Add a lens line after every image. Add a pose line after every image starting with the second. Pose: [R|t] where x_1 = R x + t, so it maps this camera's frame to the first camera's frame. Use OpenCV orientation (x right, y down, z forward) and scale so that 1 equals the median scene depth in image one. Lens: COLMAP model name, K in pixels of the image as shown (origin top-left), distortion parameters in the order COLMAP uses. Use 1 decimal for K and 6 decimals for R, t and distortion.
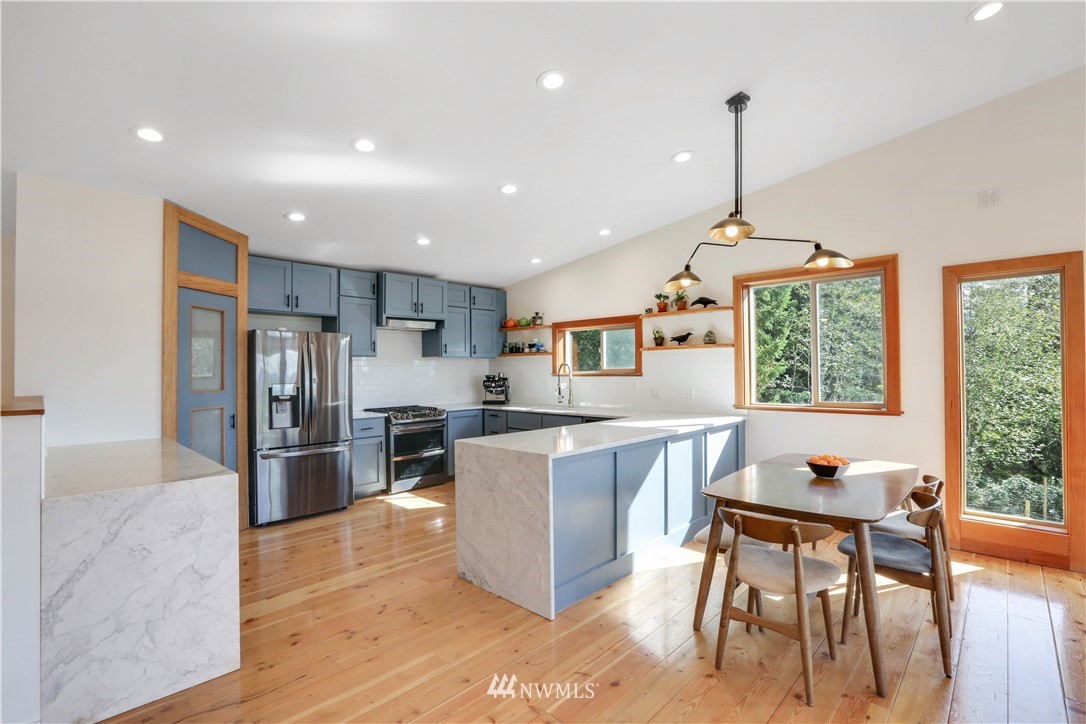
lens RADIAL K [[497.2, 0, 547.0], [0, 497.2, 364.8], [0, 0, 1]] dist [-0.054782, 0.020532]
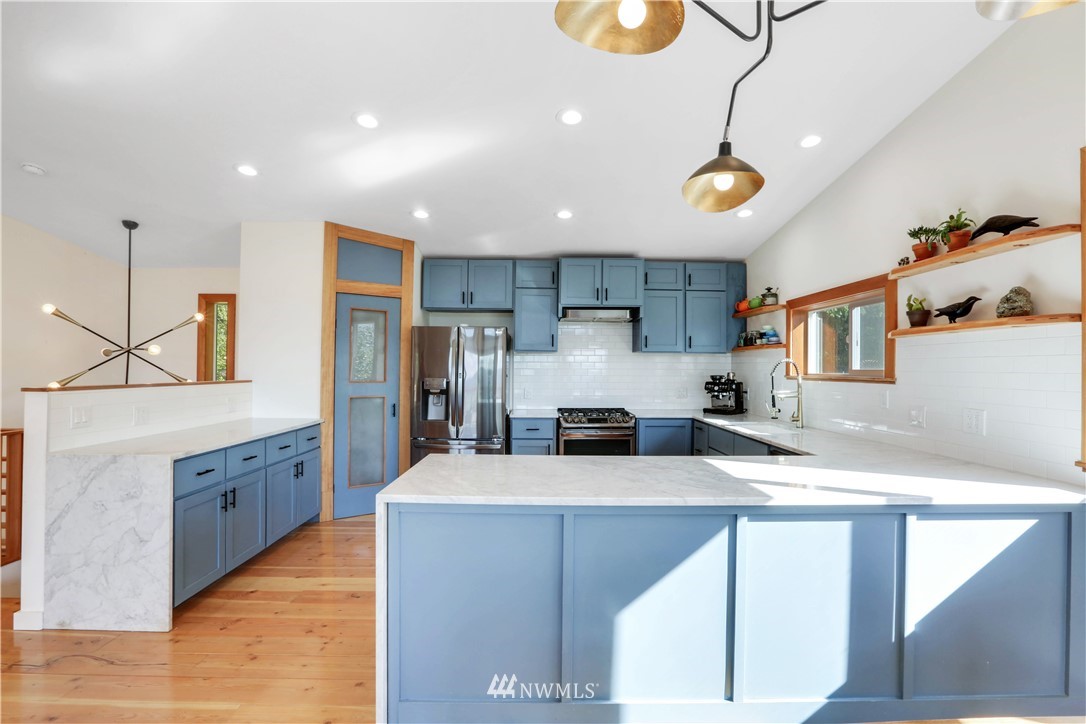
lens RADIAL K [[497.2, 0, 547.0], [0, 497.2, 364.8], [0, 0, 1]] dist [-0.054782, 0.020532]
pose [[0.697400, 0.011568, -0.716589, 0.308327], [-0.008473, 0.999933, 0.007896, 0.000847], [0.716632, 0.000565, 0.697451, 0.350342]]
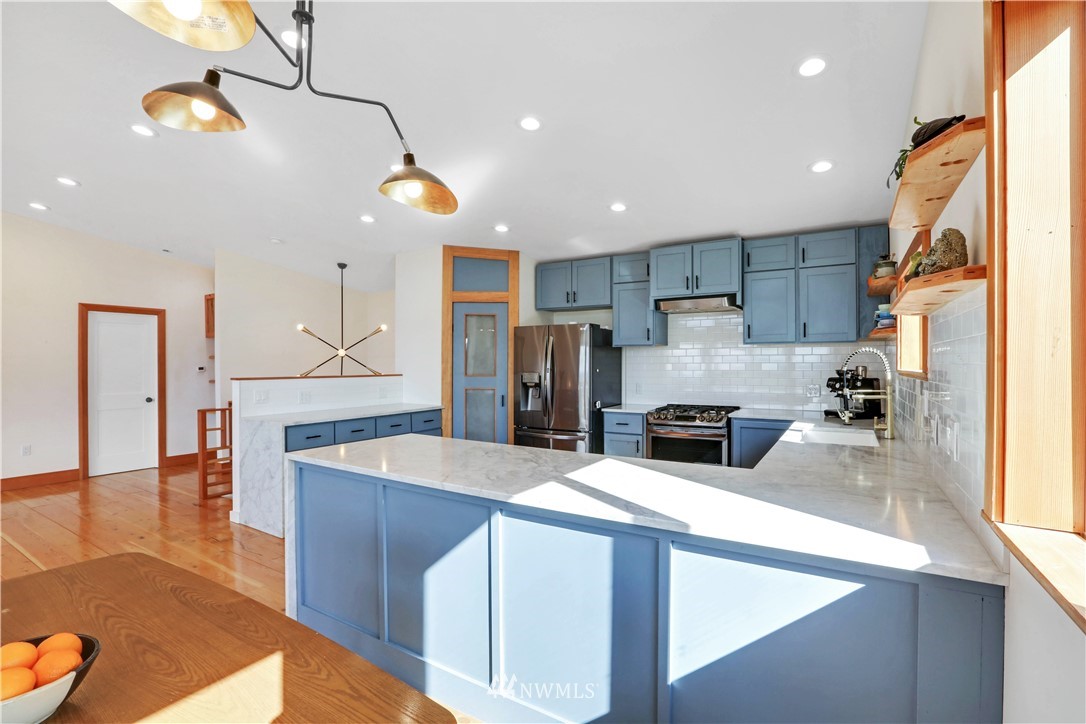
lens RADIAL K [[497.2, 0, 547.0], [0, 497.2, 364.8], [0, 0, 1]] dist [-0.054782, 0.020532]
pose [[0.210403, 0.014783, -0.977503, 0.495351], [0.008730, 0.999817, 0.017000, 0.001174], [0.977576, -0.012110, 0.210235, 0.636856]]
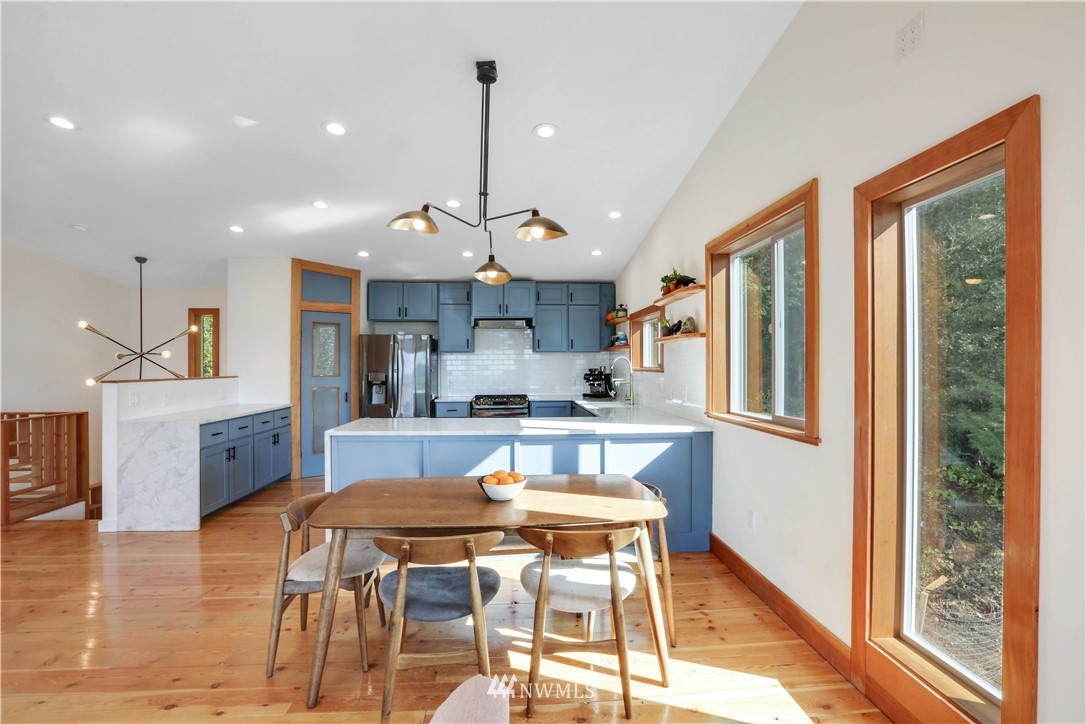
lens RADIAL K [[497.2, 0, 547.0], [0, 497.2, 364.8], [0, 0, 1]] dist [-0.054782, 0.020532]
pose [[0.739783, 0.010057, -0.672771, 0.622341], [0.000911, 0.999872, 0.015948, -0.004532], [0.672845, -0.012411, 0.739679, 0.226681]]
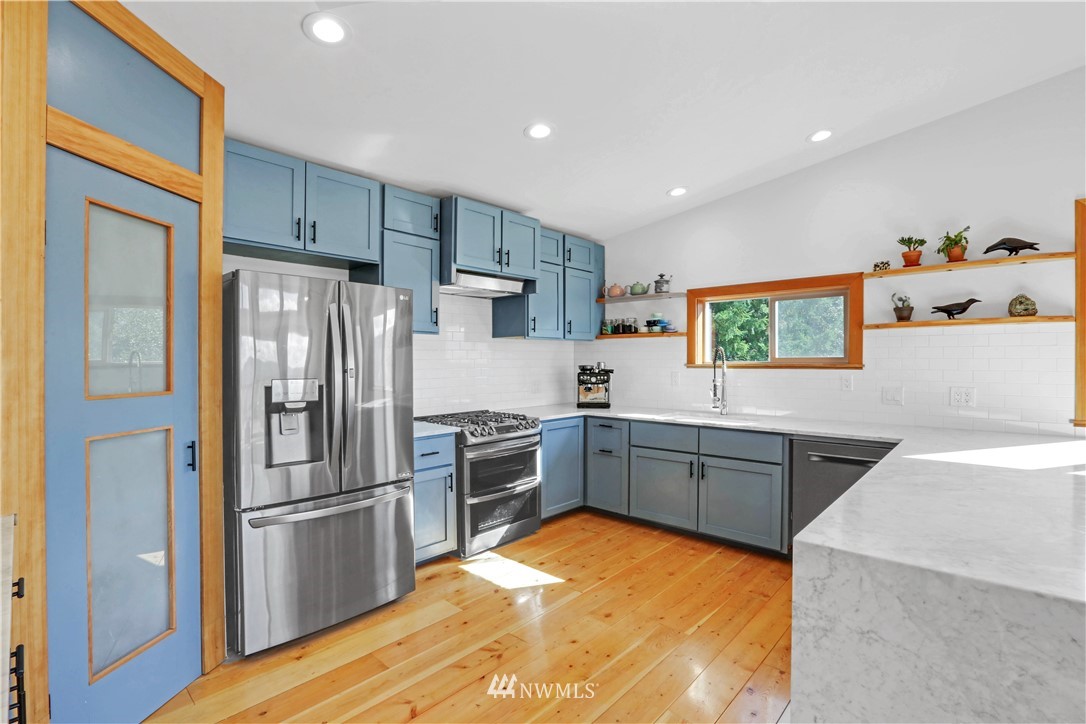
lens RADIAL K [[497.2, 0, 547.0], [0, 497.2, 364.8], [0, 0, 1]] dist [-0.054782, 0.020532]
pose [[0.999756, 0.009594, 0.019886, -0.226197], [-0.009952, 0.999789, 0.017942, 0.009864], [-0.019710, -0.018136, 0.999641, 0.385089]]
